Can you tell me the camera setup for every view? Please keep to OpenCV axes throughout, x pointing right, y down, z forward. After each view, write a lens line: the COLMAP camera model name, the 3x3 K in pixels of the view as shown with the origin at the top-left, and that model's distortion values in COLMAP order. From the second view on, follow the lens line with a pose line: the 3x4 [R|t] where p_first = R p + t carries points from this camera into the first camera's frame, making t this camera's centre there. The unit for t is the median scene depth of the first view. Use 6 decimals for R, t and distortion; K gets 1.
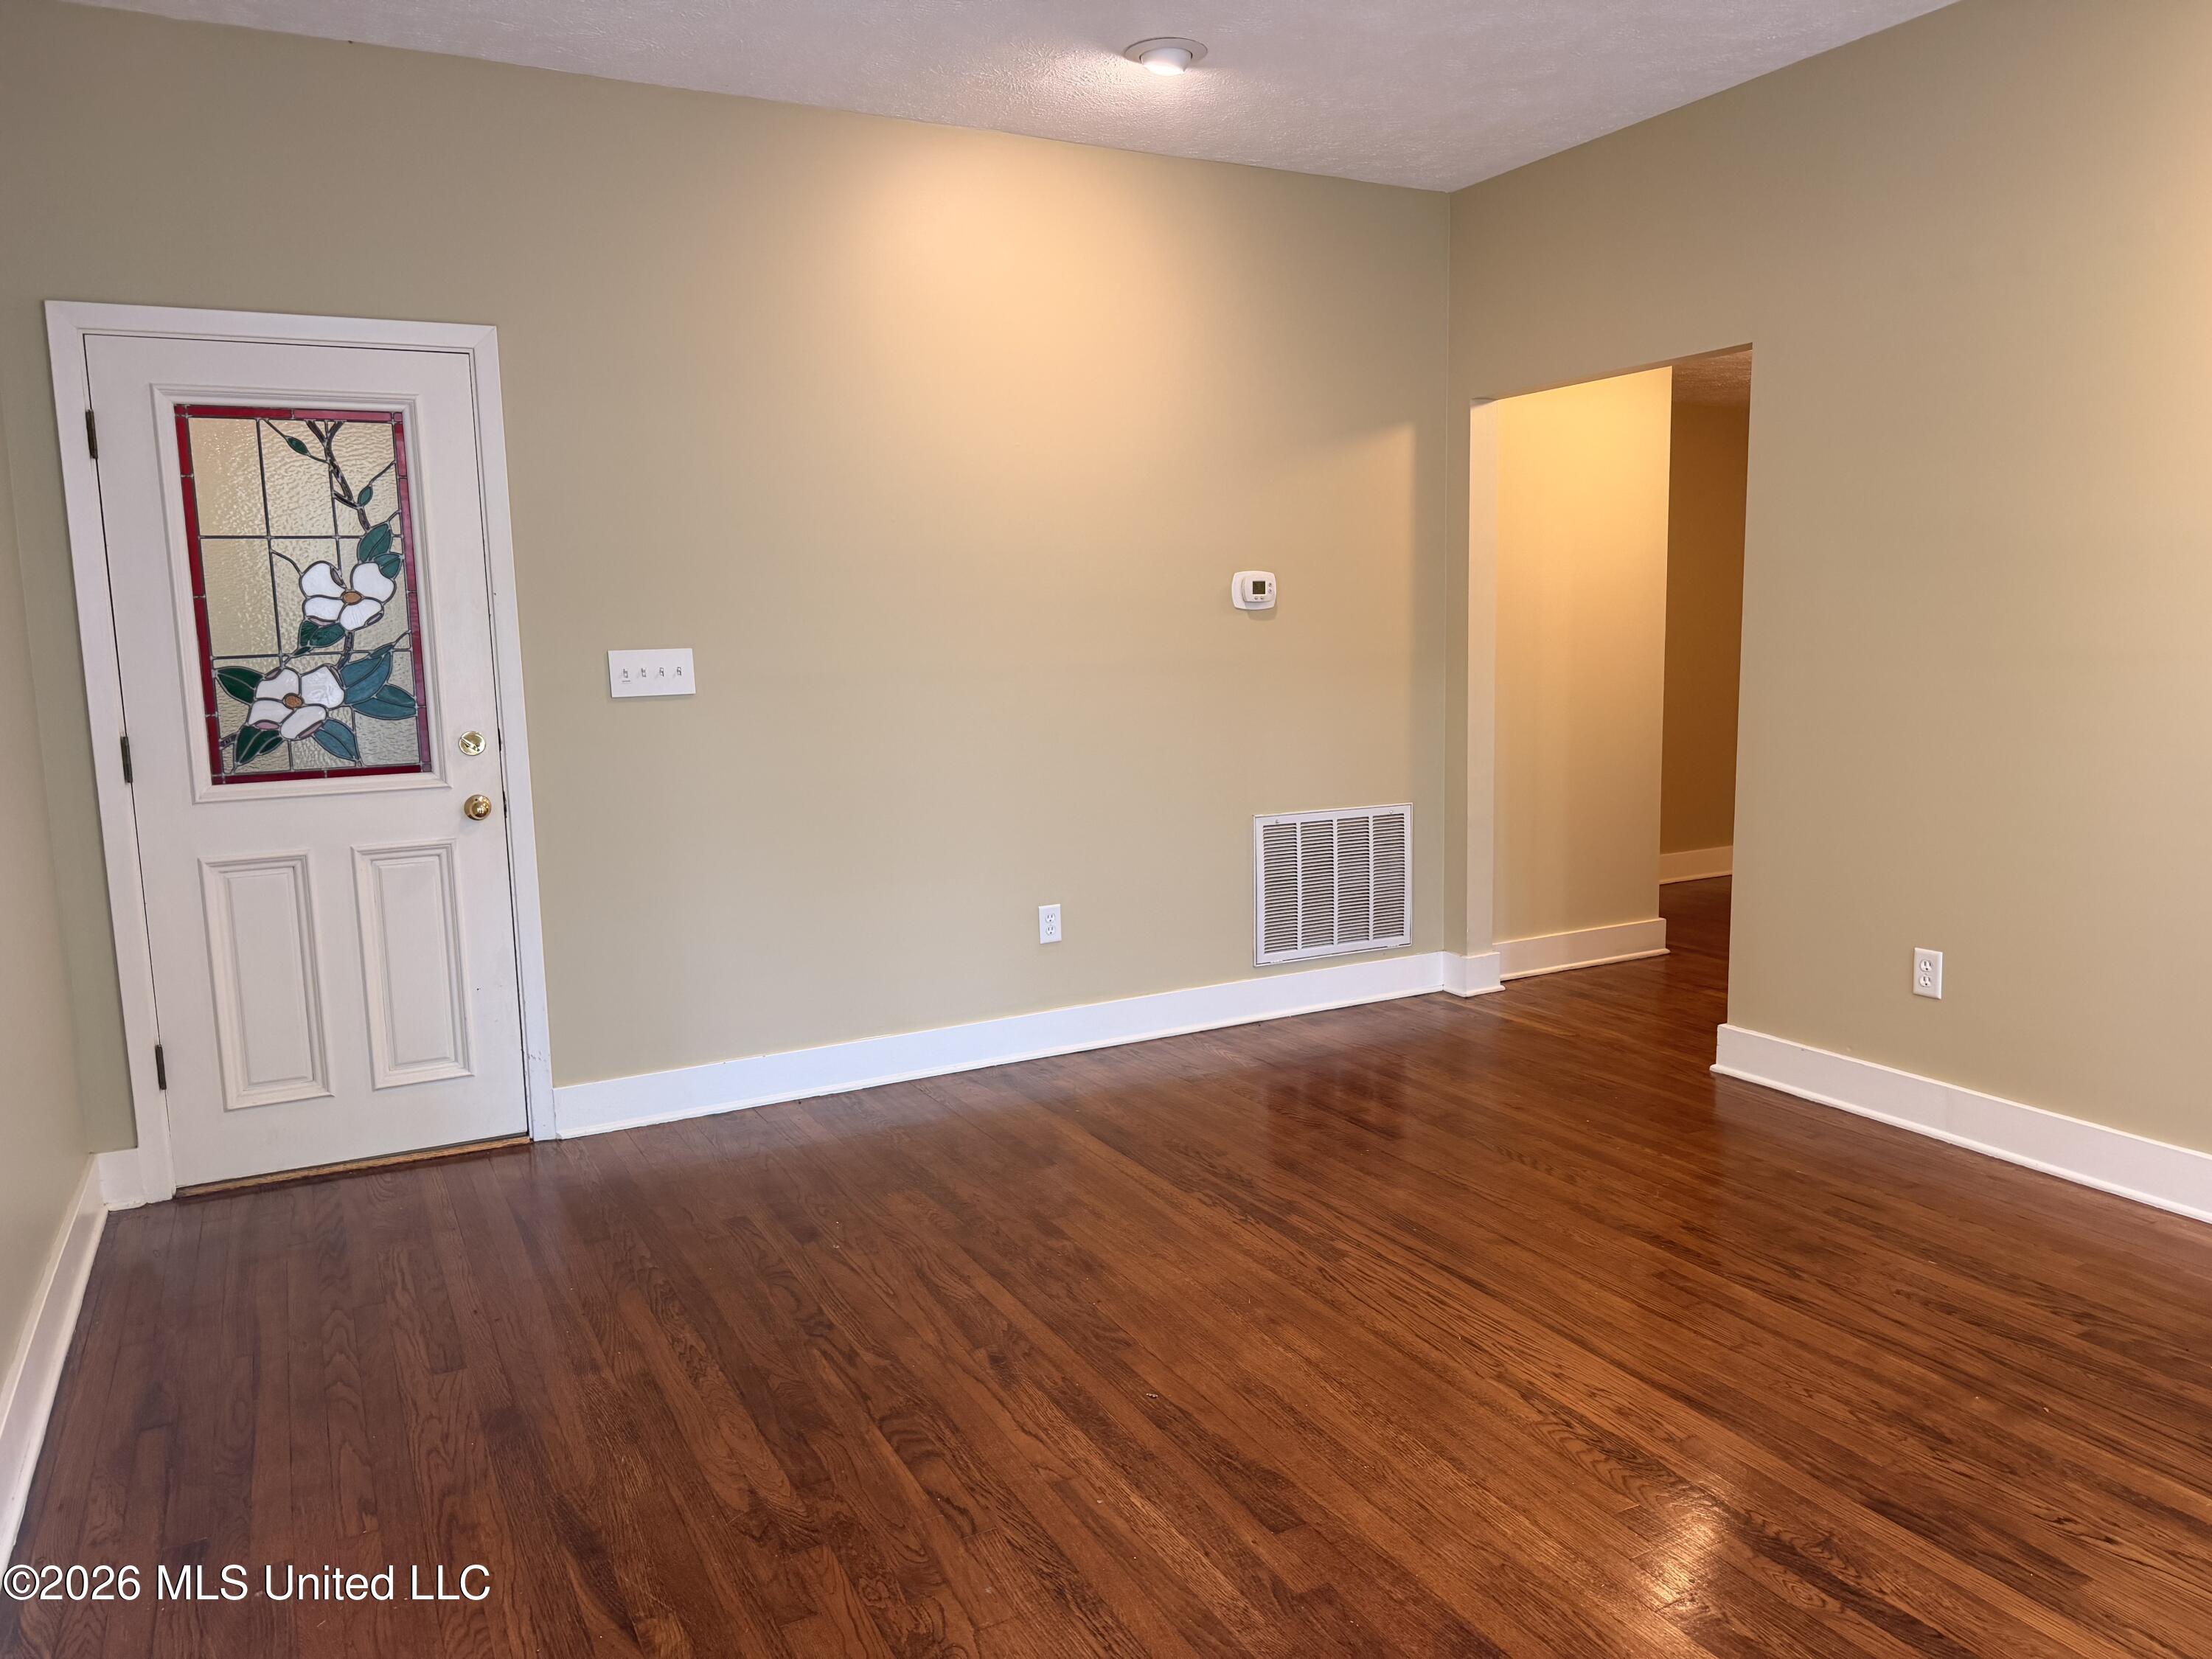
lens RADIAL K [[1564.4, 0, 1107.2], [0, 1564.4, 836.1], [0, 0, 1]] dist [0.002301, -0.001110]
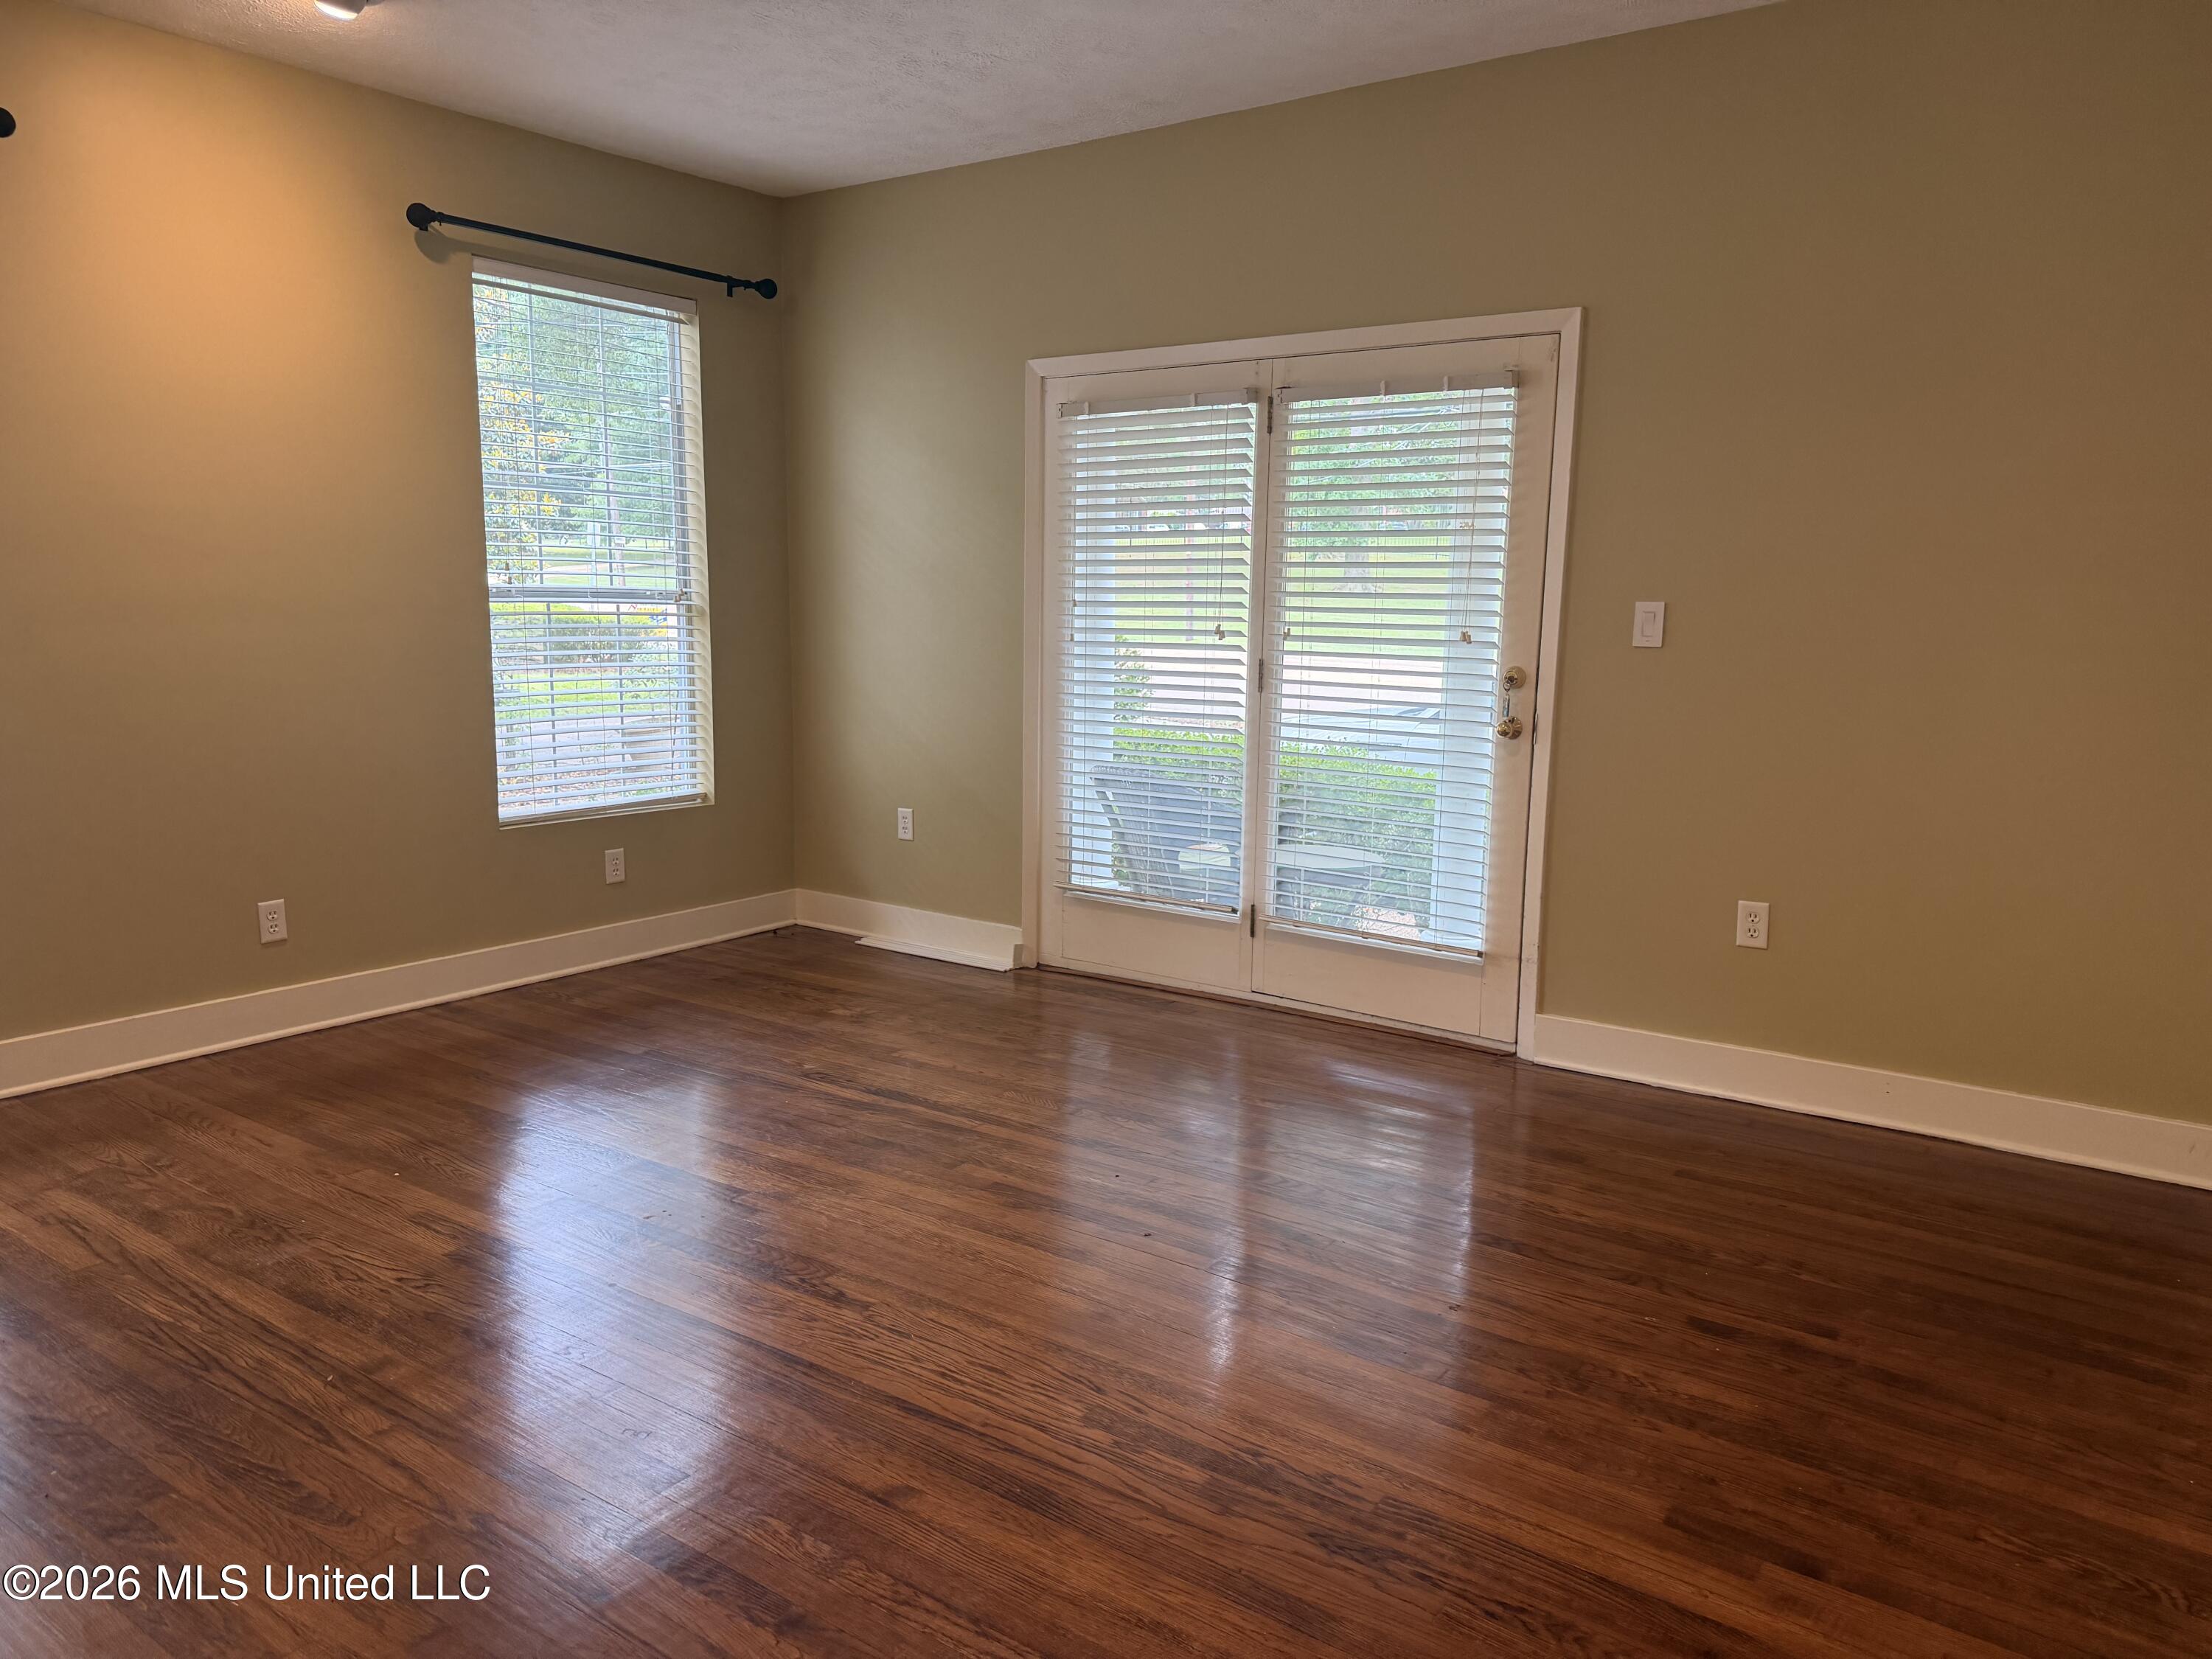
lens RADIAL K [[1564.4, 0, 1105.8], [0, 1564.4, 829.8], [0, 0, 1]] dist [0.002301, -0.001110]
pose [[-0.896981, 0.081667, -0.434460, 0.493882], [-0.052098, 0.956410, 0.287342, -0.245580], [0.438989, 0.280375, -0.853627, 1.728375]]
